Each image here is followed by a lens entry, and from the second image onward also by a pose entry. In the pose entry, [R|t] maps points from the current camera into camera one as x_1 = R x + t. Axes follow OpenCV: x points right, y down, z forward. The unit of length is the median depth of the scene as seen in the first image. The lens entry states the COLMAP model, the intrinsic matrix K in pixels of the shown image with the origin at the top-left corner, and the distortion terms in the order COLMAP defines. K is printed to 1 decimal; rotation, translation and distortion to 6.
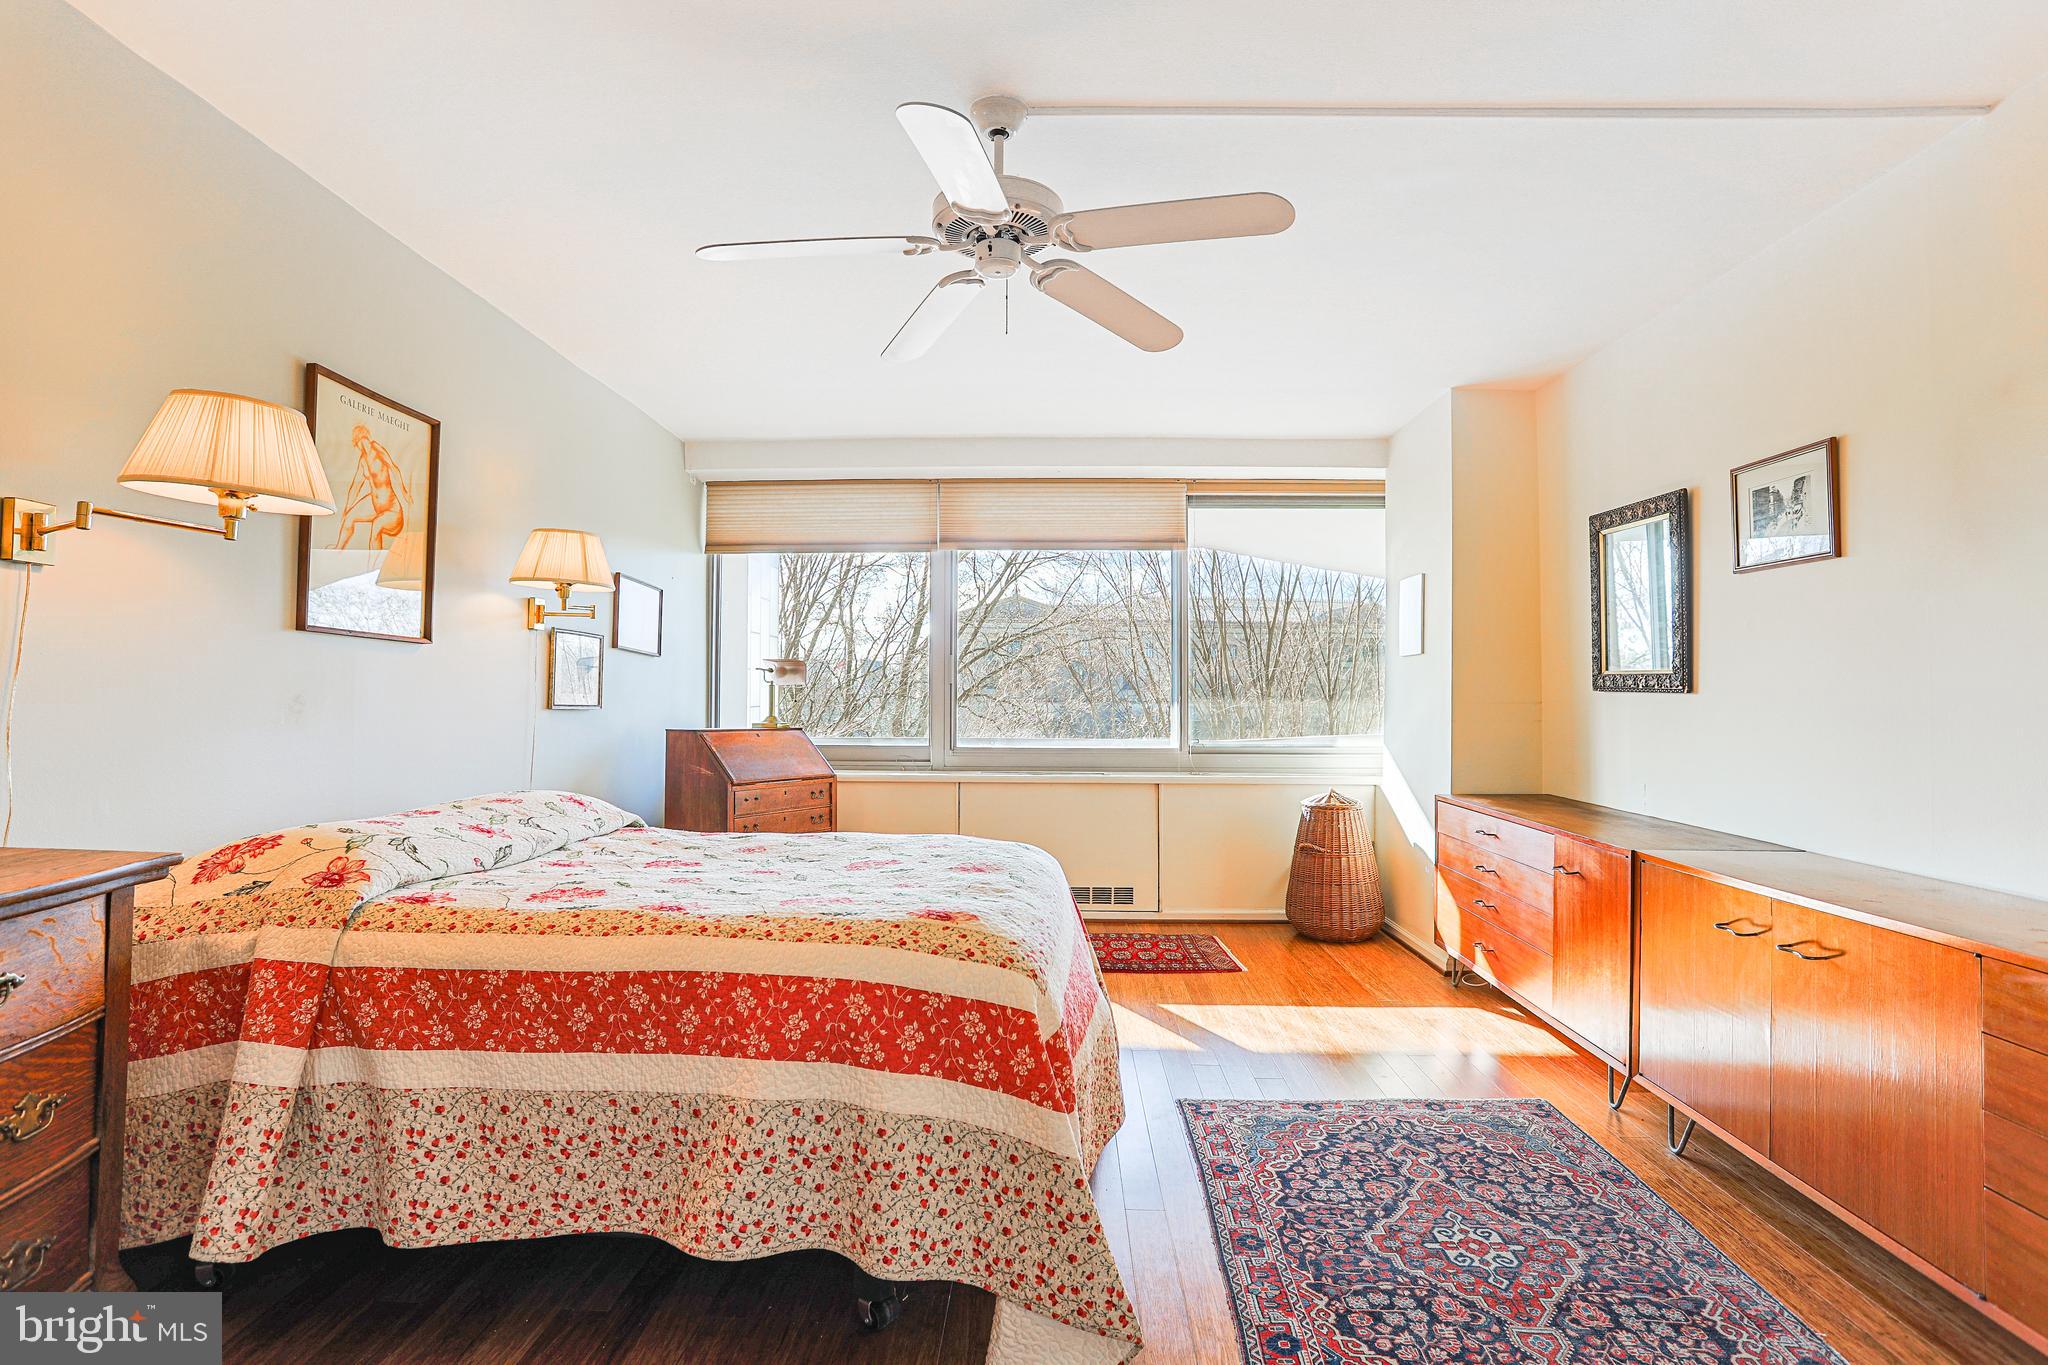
lens RADIAL K [[982.9, 0, 1020.3], [0, 982.9, 676.5], [0, 0, 1]] dist [-0.064643, 0.032684]
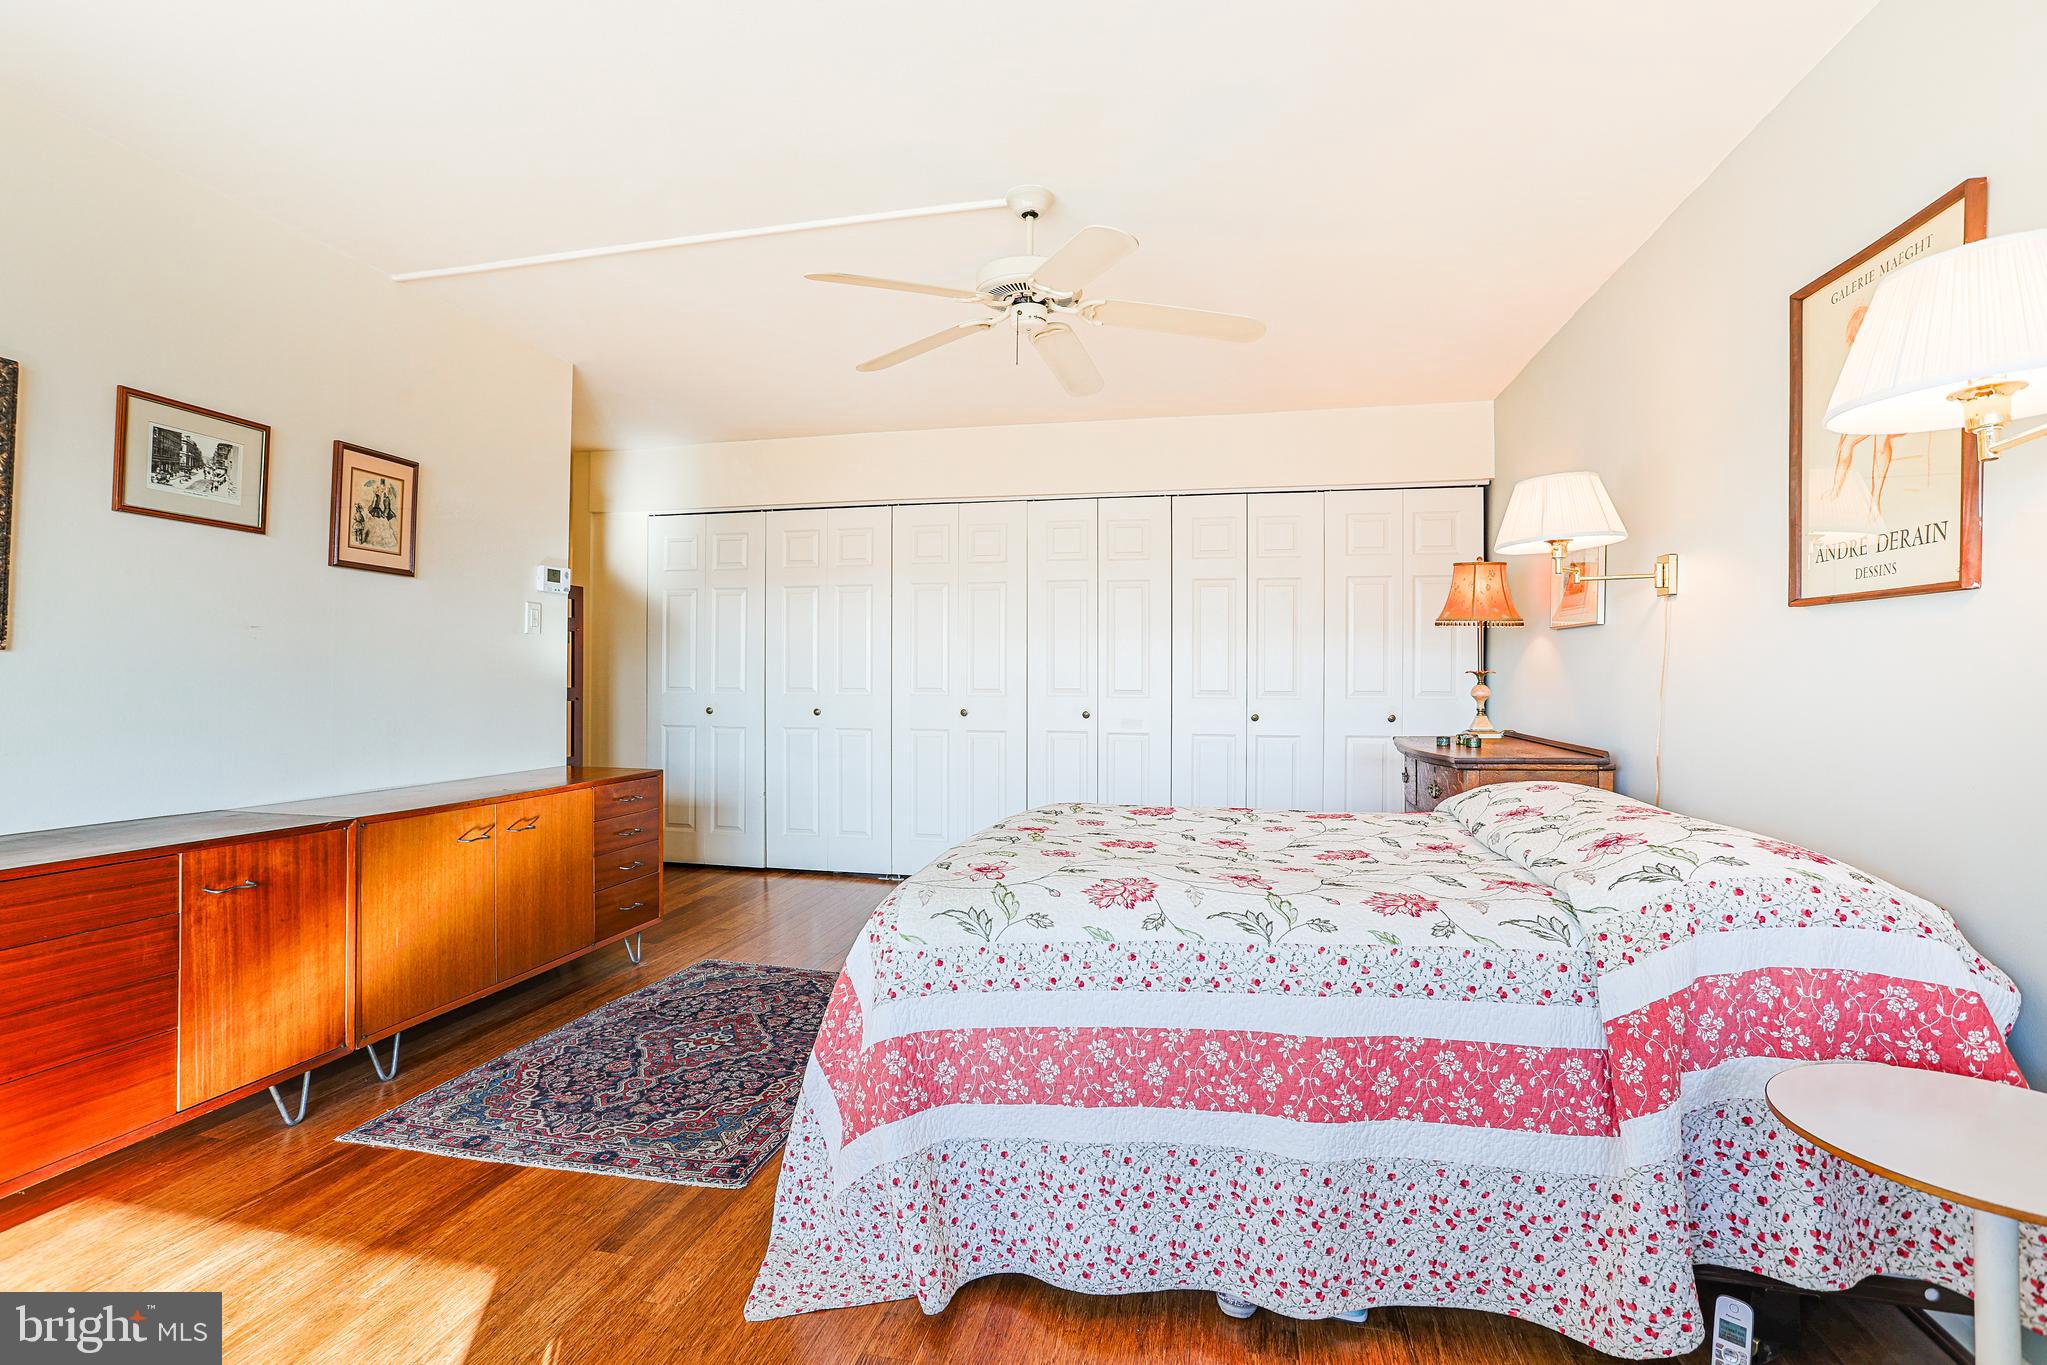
lens RADIAL K [[982.5, 0, 1019.8], [0, 982.5, 676.5], [0, 0, 1]] dist [-0.064643, 0.032684]
pose [[-0.984404, -0.007678, 0.175757, -0.219045], [-0.012097, 0.999637, -0.024083, 0.059055], [-0.175508, -0.025833, -0.984139, 2.045434]]
